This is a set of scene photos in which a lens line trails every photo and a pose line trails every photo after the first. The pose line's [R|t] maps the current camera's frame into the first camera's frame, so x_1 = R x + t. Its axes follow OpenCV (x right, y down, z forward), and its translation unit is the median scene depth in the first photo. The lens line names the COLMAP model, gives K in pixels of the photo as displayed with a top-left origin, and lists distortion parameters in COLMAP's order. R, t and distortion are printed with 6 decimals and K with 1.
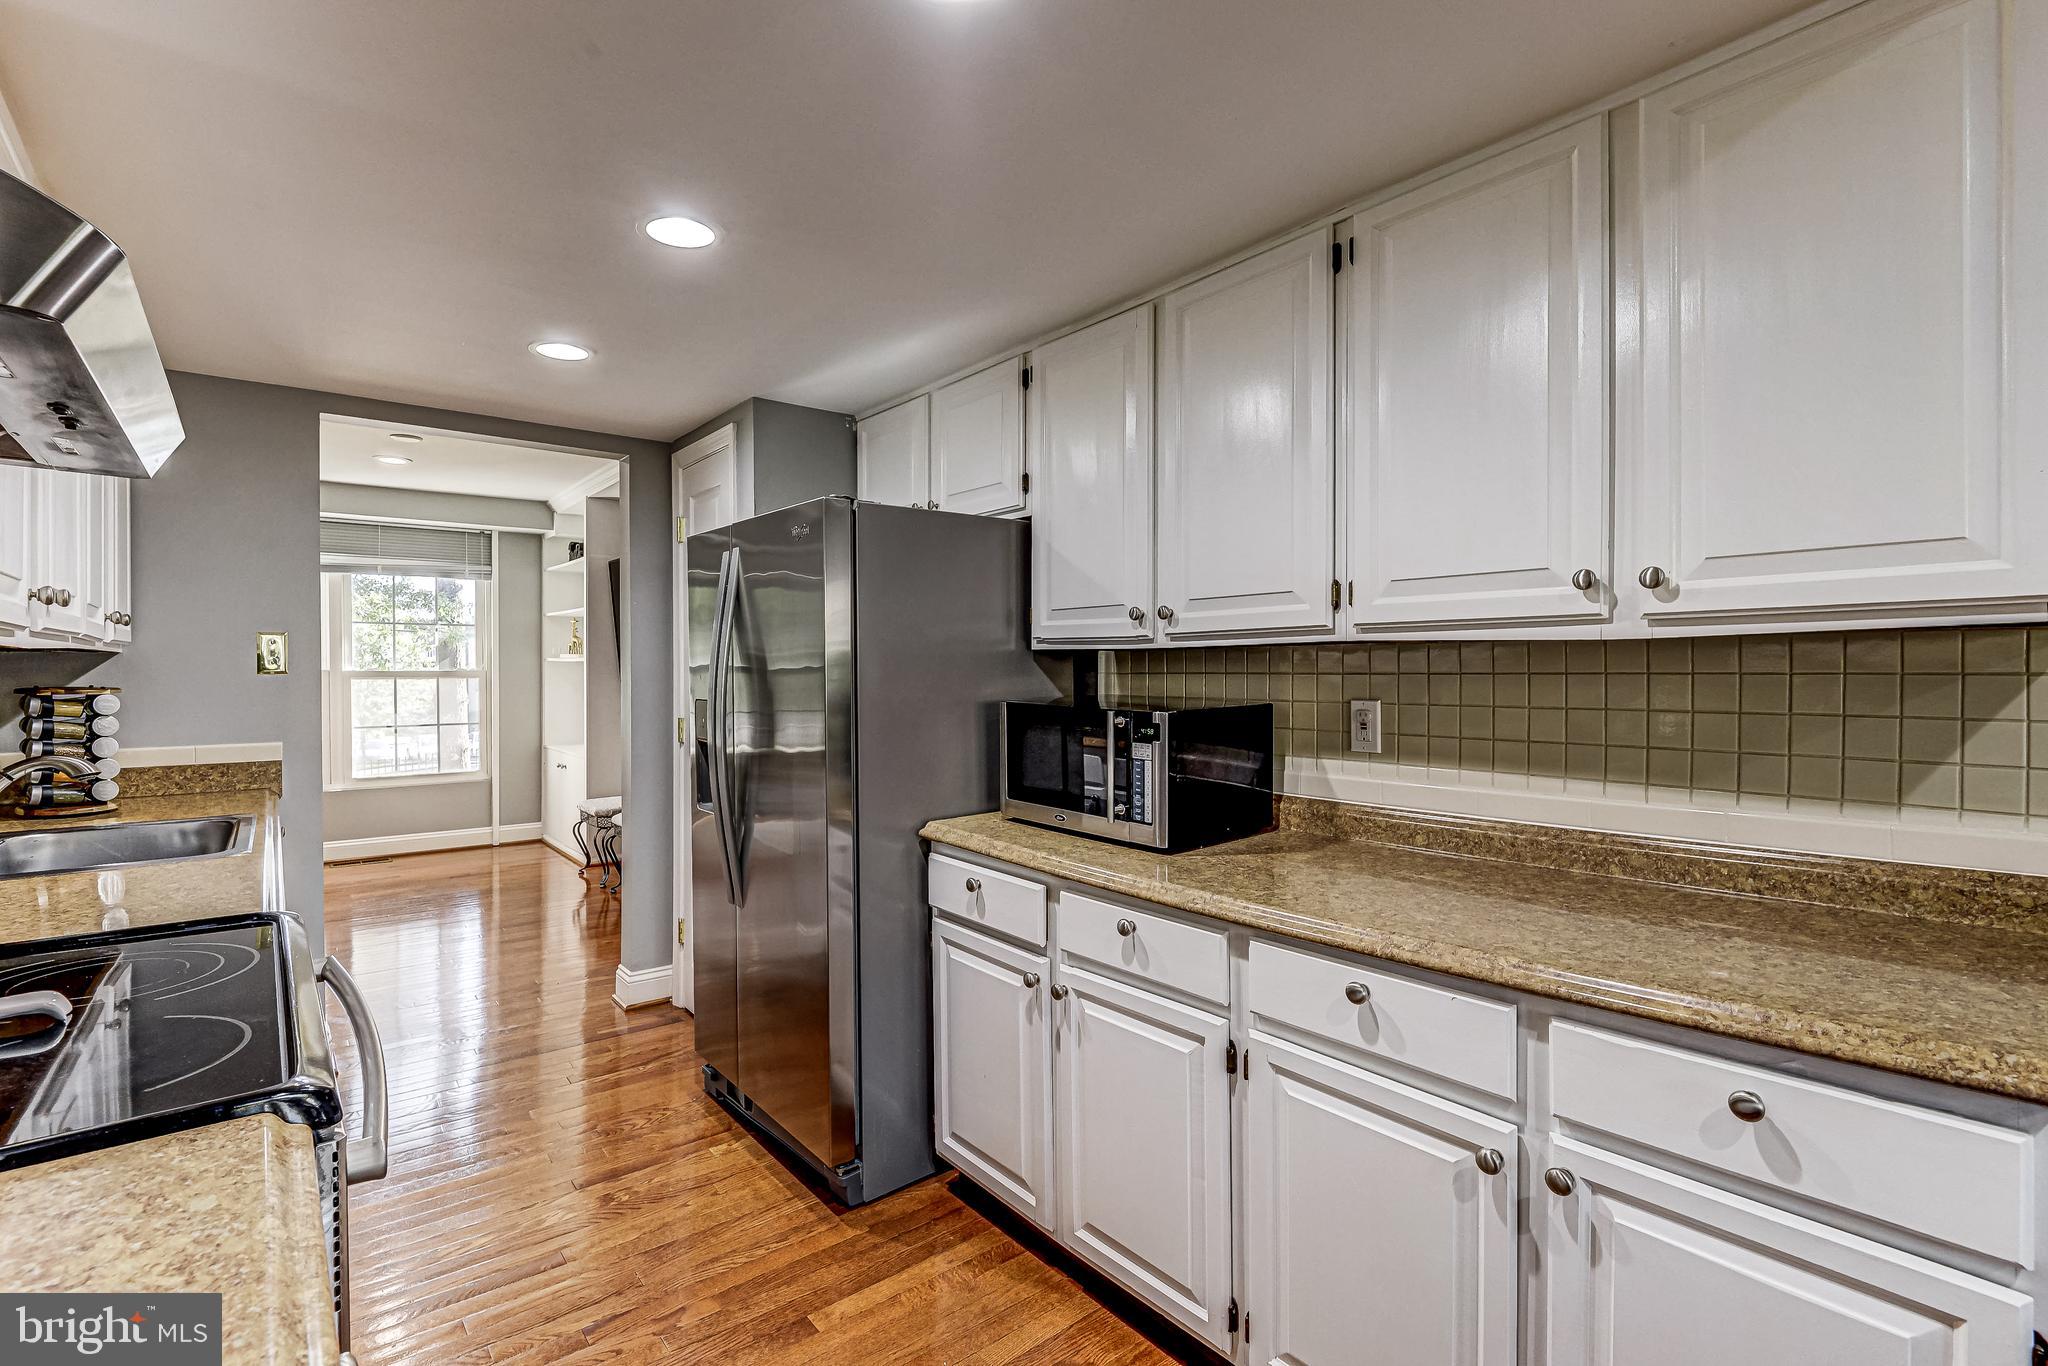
lens RADIAL K [[927.7, 0, 1011.2], [0, 927.7, 684.3], [0, 0, 1]] dist [-0.004888, -0.002571]
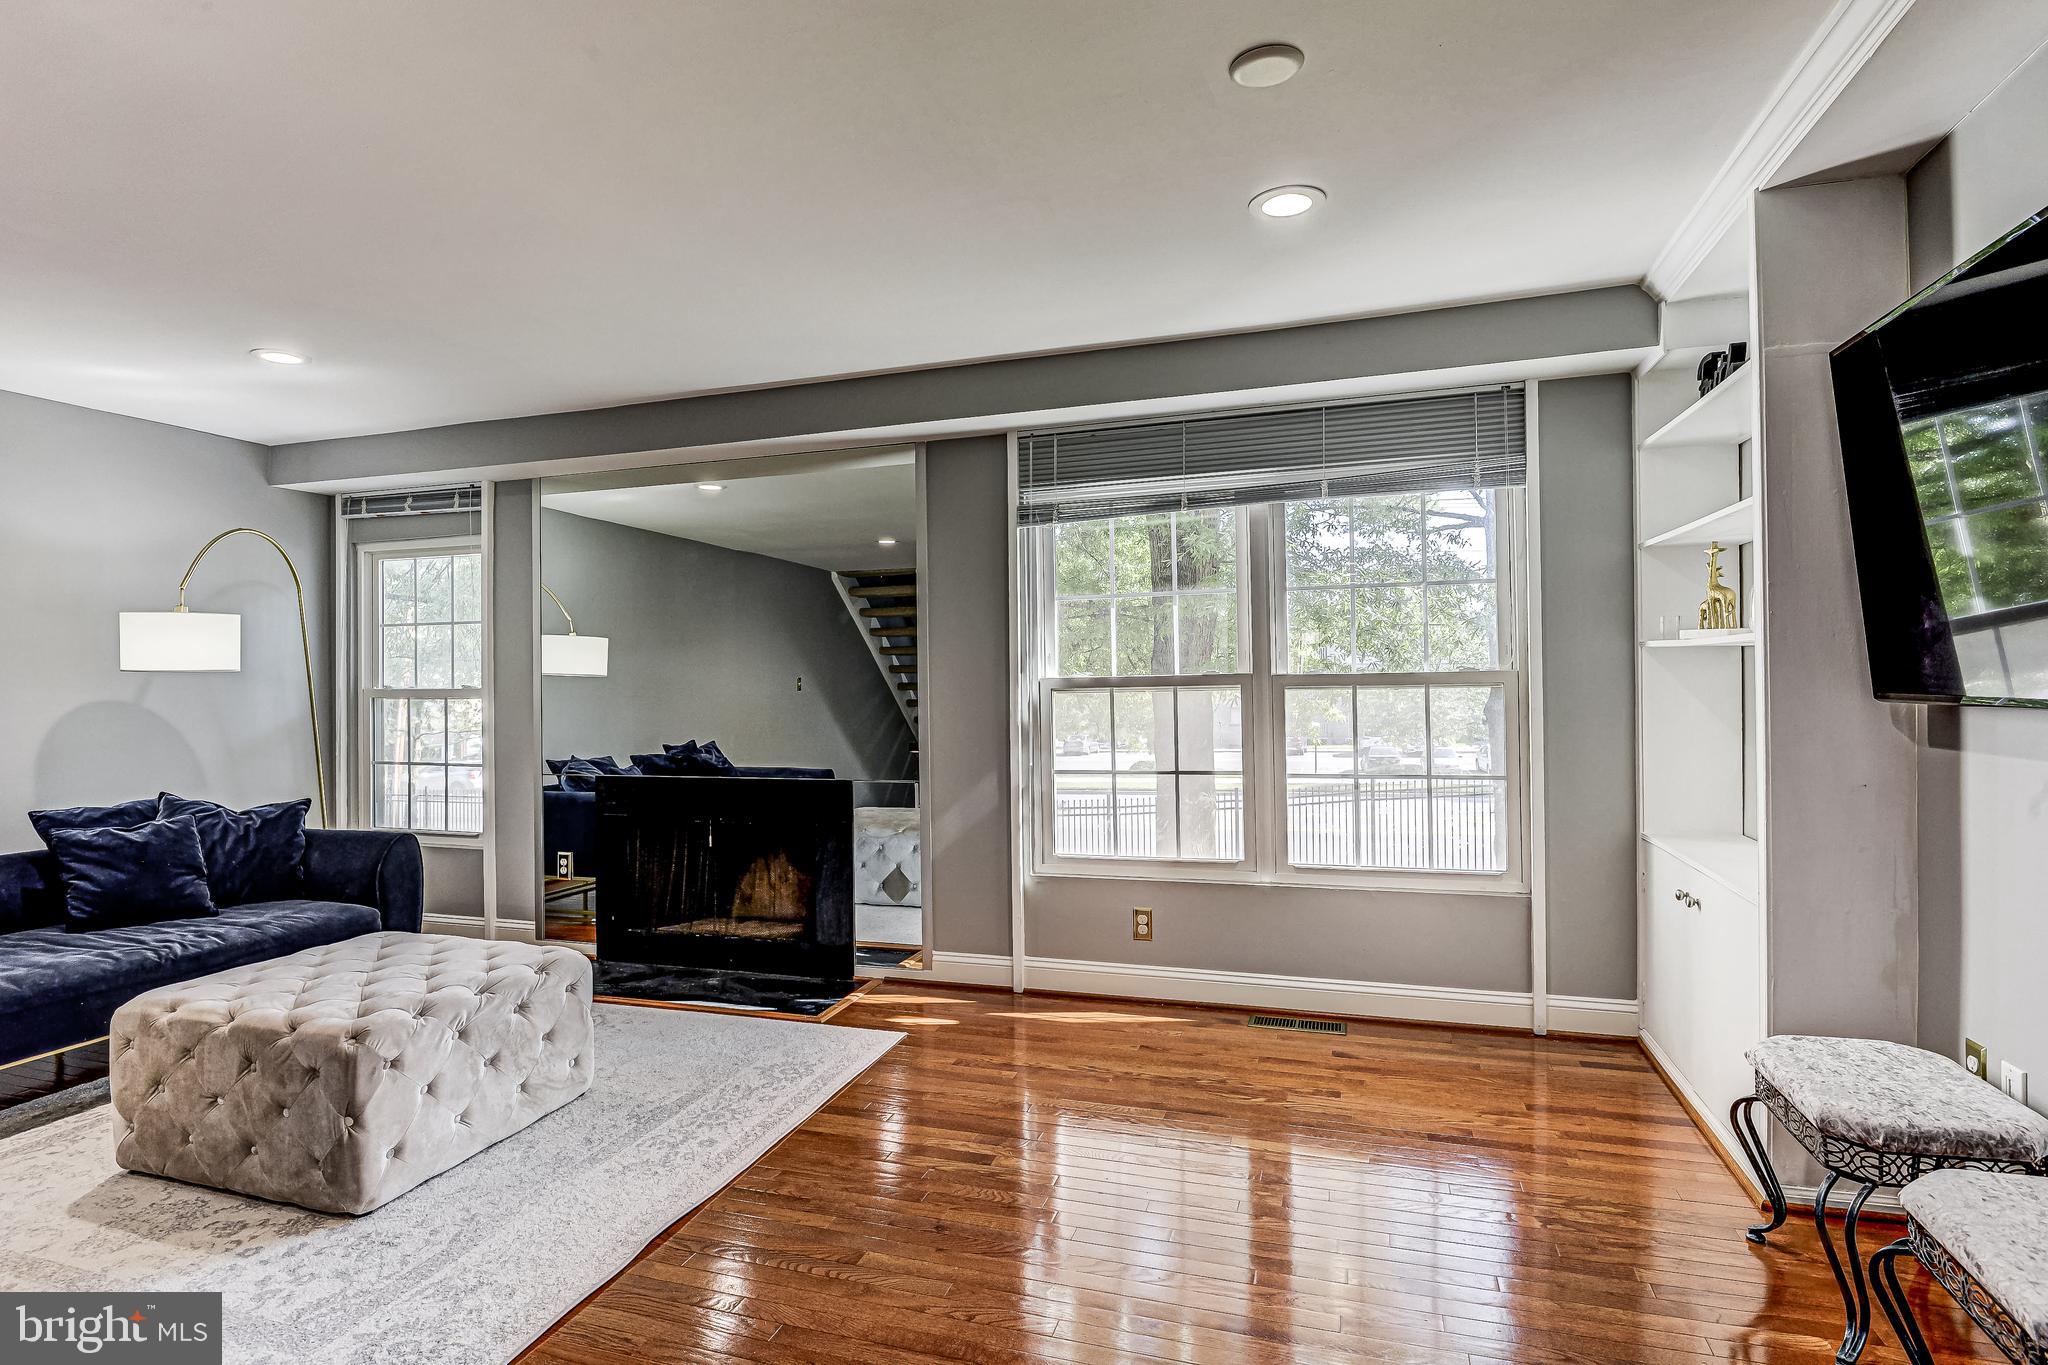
lens RADIAL K [[1061.3, 0, 1004.5], [0, 1061.3, 672.7], [0, 0, 1]] dist [-0.004248, -0.008761]
pose [[0.537777, -0.013281, -0.842983, -0.725166], [0.002626, 0.999897, -0.014078, -0.019146], [0.843083, 0.005357, 0.537756, 1.416137]]
